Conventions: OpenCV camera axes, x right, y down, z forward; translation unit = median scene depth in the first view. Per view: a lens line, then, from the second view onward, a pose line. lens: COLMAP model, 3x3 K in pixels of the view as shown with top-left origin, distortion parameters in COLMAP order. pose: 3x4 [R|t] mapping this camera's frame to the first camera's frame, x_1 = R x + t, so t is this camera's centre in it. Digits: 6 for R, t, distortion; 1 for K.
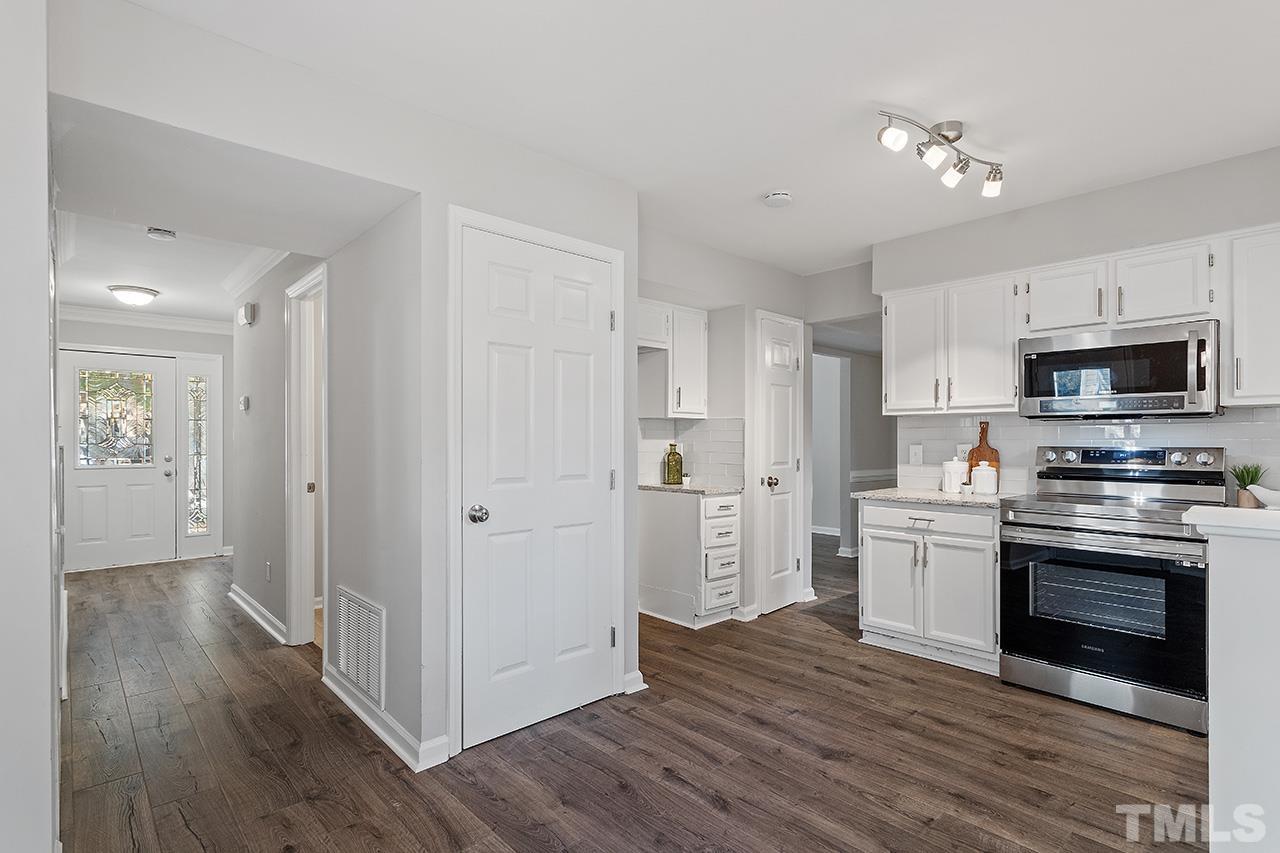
lens RADIAL K [[617.0, 0, 632.1], [0, 617.0, 444.1], [0, 0, 1]] dist [0.002995, 0.000858]
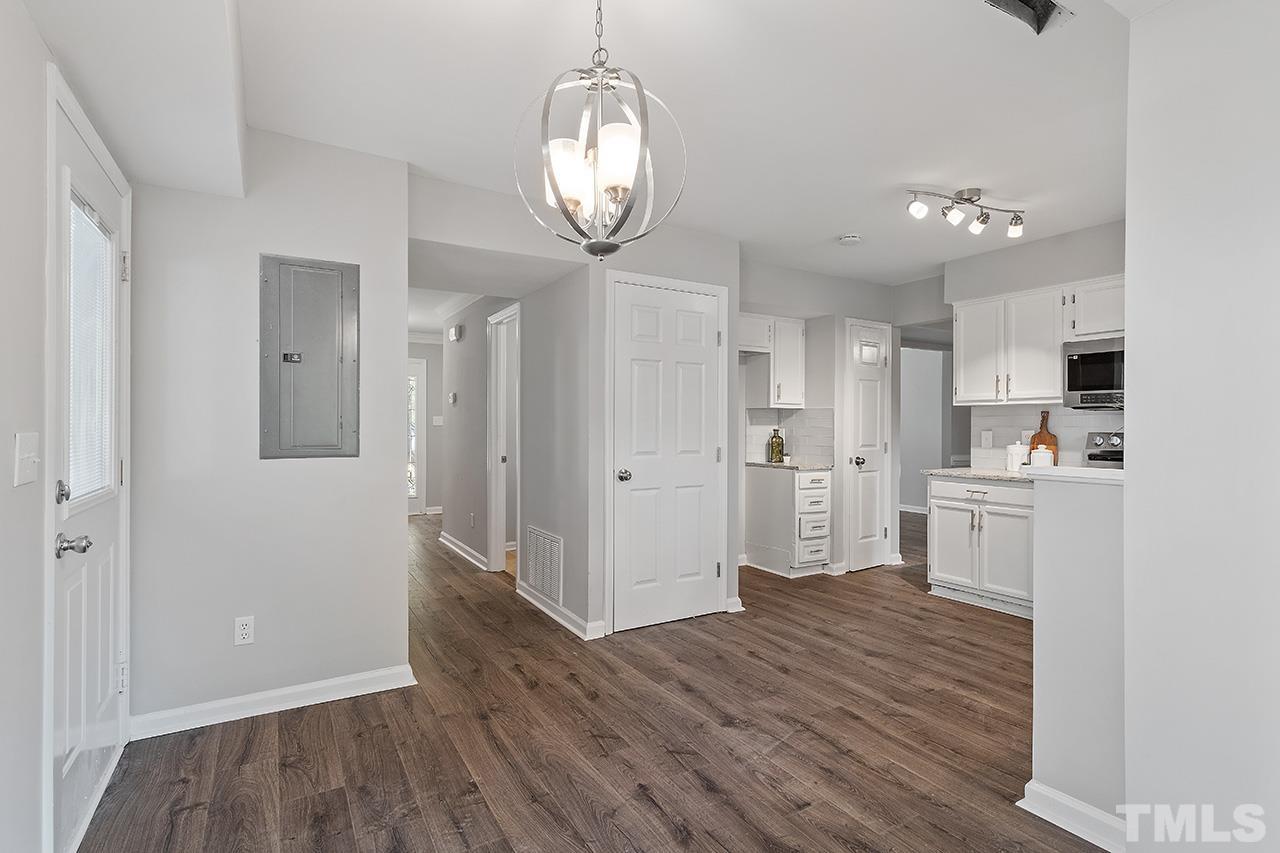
lens RADIAL K [[617.0, 0, 633.6], [0, 617.0, 421.7], [0, 0, 1]] dist [0.002995, 0.000858]
pose [[0.977939, 0.001892, -0.208880, 0.062587], [-0.004750, 0.999902, -0.013180, 0.003133], [0.208834, 0.013882, 0.977852, -0.339937]]
